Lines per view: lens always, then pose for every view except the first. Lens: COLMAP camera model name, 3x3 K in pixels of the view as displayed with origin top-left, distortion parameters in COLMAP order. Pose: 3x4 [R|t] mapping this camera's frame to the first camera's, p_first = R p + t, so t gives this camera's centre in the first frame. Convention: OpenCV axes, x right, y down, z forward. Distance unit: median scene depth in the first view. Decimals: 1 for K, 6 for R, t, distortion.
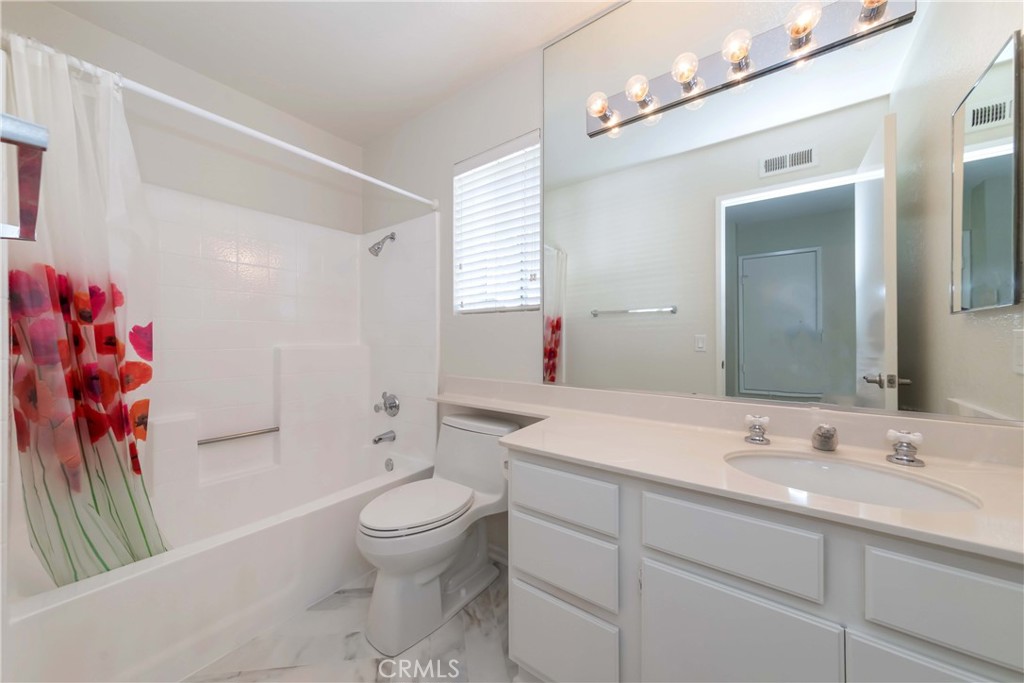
lens RADIAL K [[365.5, 0, 495.0], [0, 365.5, 341.7], [0, 0, 1]] dist [0.000670, 0.000376]
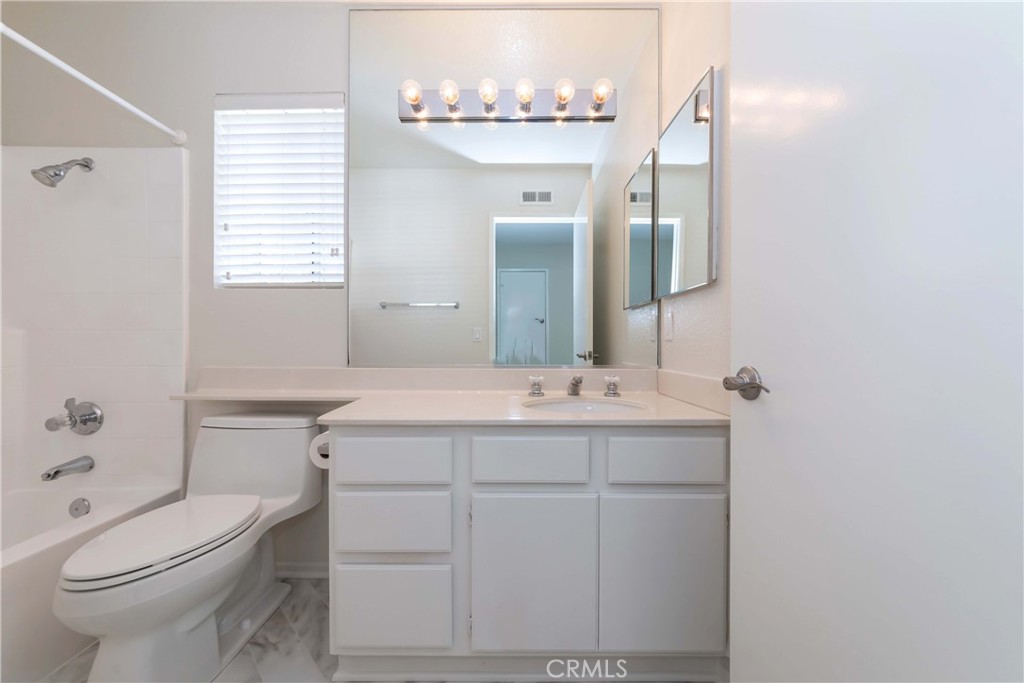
lens RADIAL K [[363.7, 0, 512.3], [0, 363.7, 345.1], [0, 0, 1]] dist [0.001109, 0.000593]
pose [[0.796244, -0.000679, 0.604975, -0.090427], [-0.003458, 0.999978, 0.005674, 0.049067], [-0.604965, -0.006609, 0.796225, -0.000431]]
